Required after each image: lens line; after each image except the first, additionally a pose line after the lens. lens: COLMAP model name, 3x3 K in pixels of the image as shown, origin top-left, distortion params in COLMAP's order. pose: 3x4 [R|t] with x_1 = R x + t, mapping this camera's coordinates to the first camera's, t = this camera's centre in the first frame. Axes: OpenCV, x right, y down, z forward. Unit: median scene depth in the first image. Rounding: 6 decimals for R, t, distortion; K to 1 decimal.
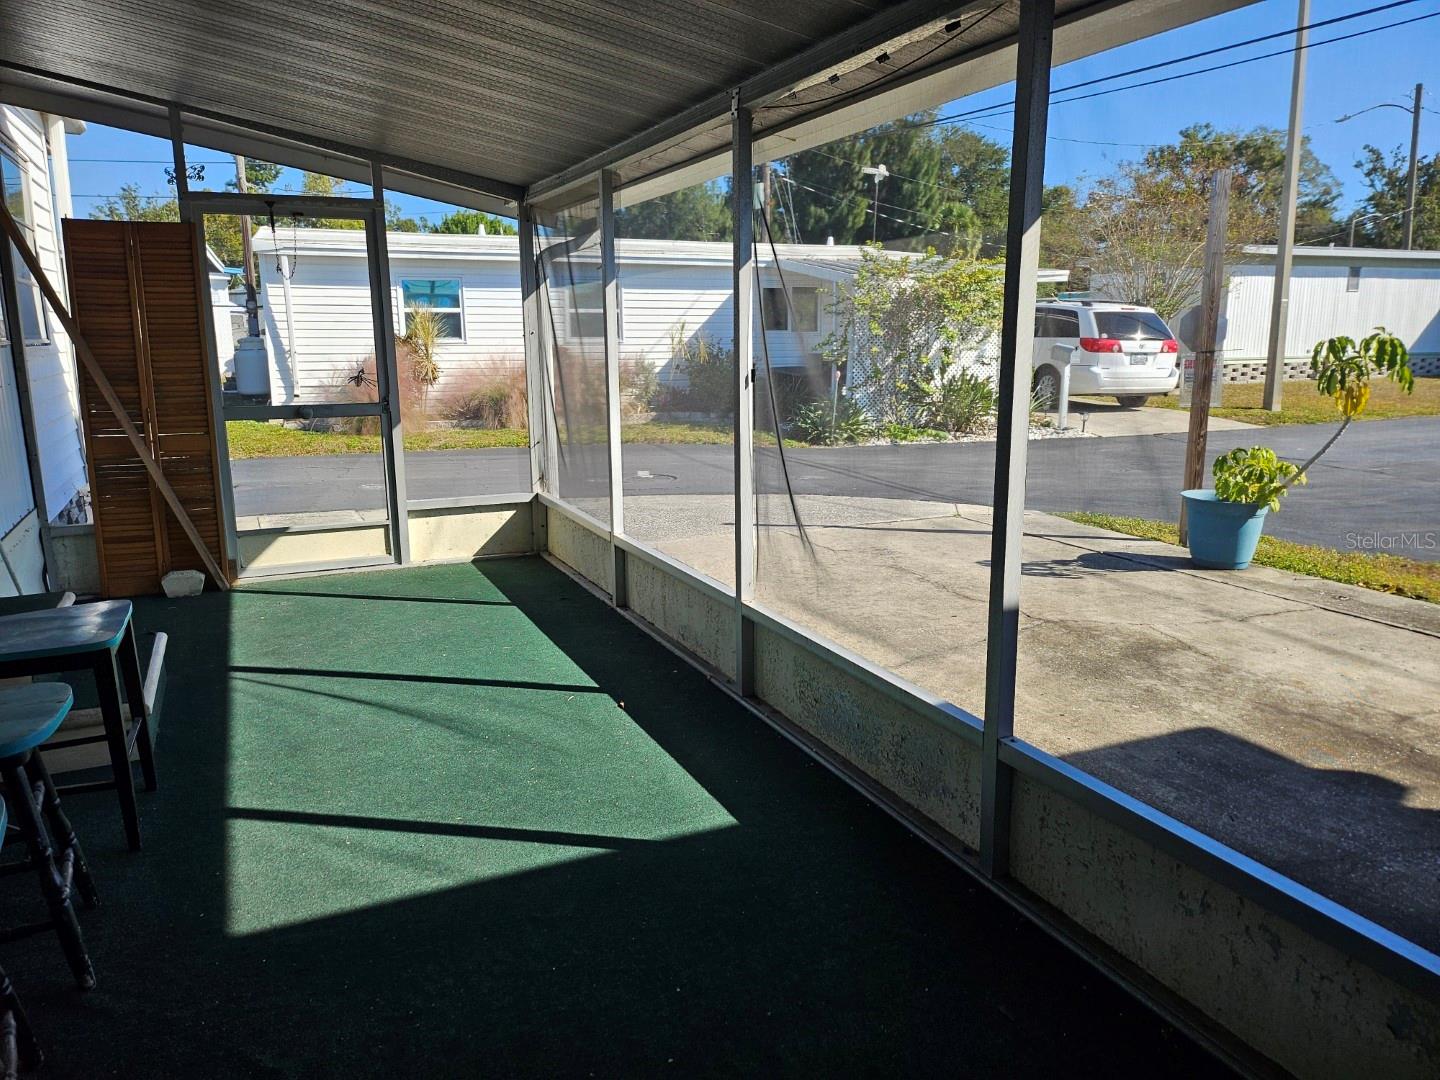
lens RADIAL K [[998.6, 0, 720.0], [0, 998.6, 540.0], [0, 0, 1]] dist [0.051749, 0.001845]
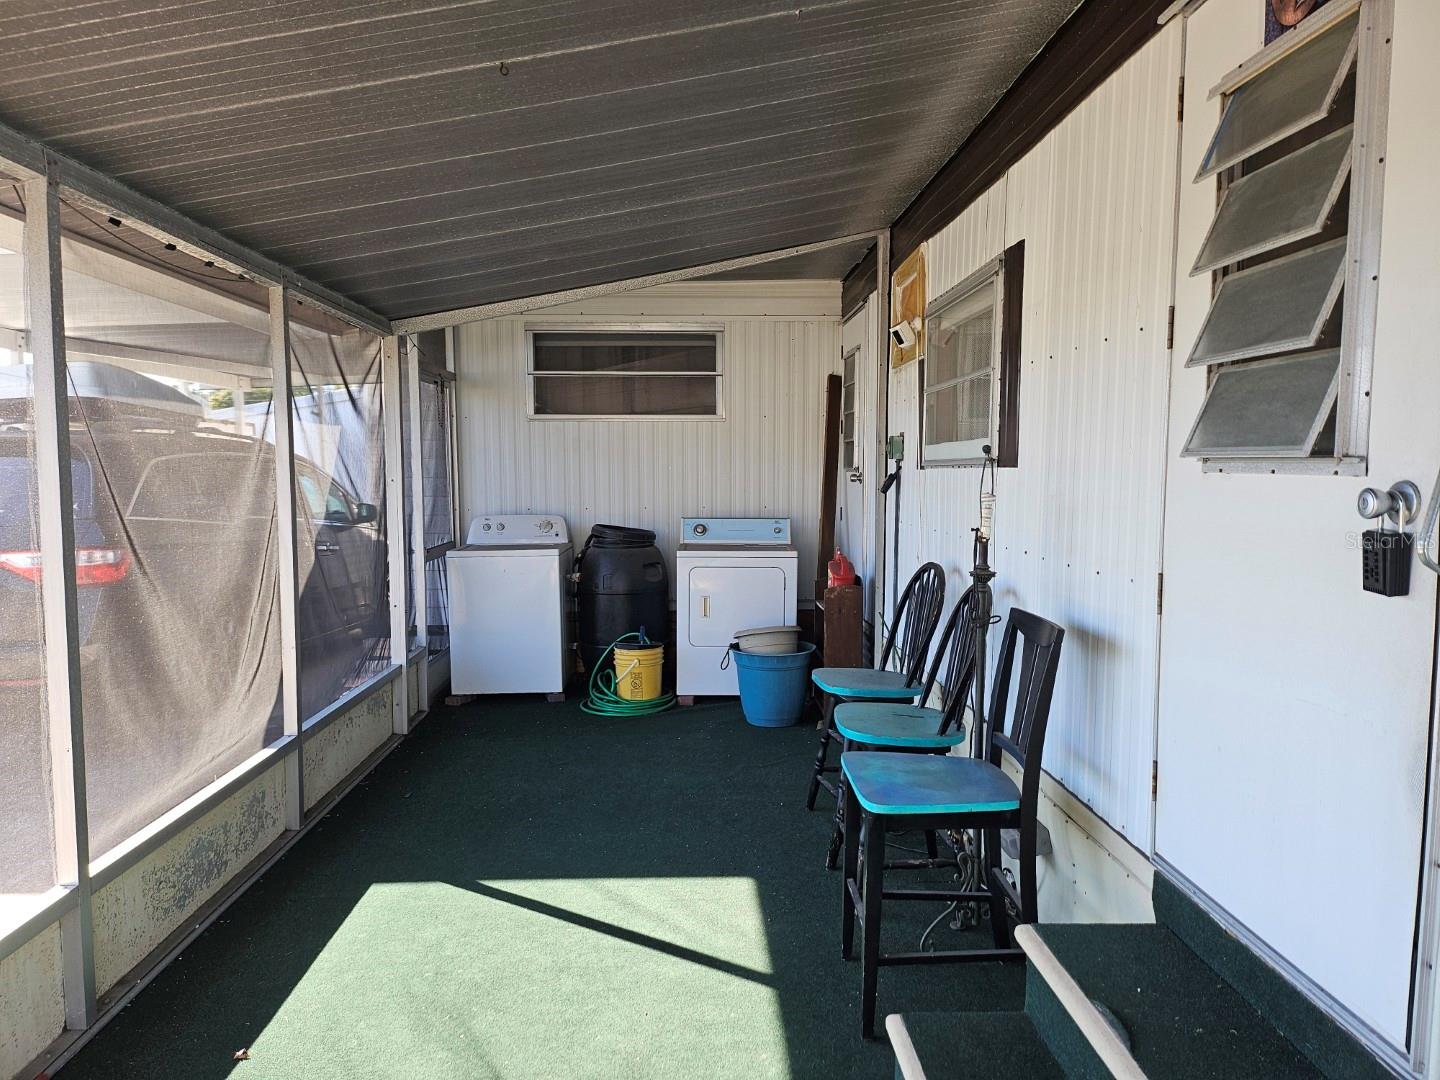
lens RADIAL K [[998.6, 0, 720.0], [0, 998.6, 540.0], [0, 0, 1]] dist [0.051749, 0.001845]
pose [[-0.922942, -0.017354, 0.384549, -0.835824], [0.090764, 0.961006, 0.261209, -0.393232], [-0.374087, 0.275983, -0.885377, 1.830231]]
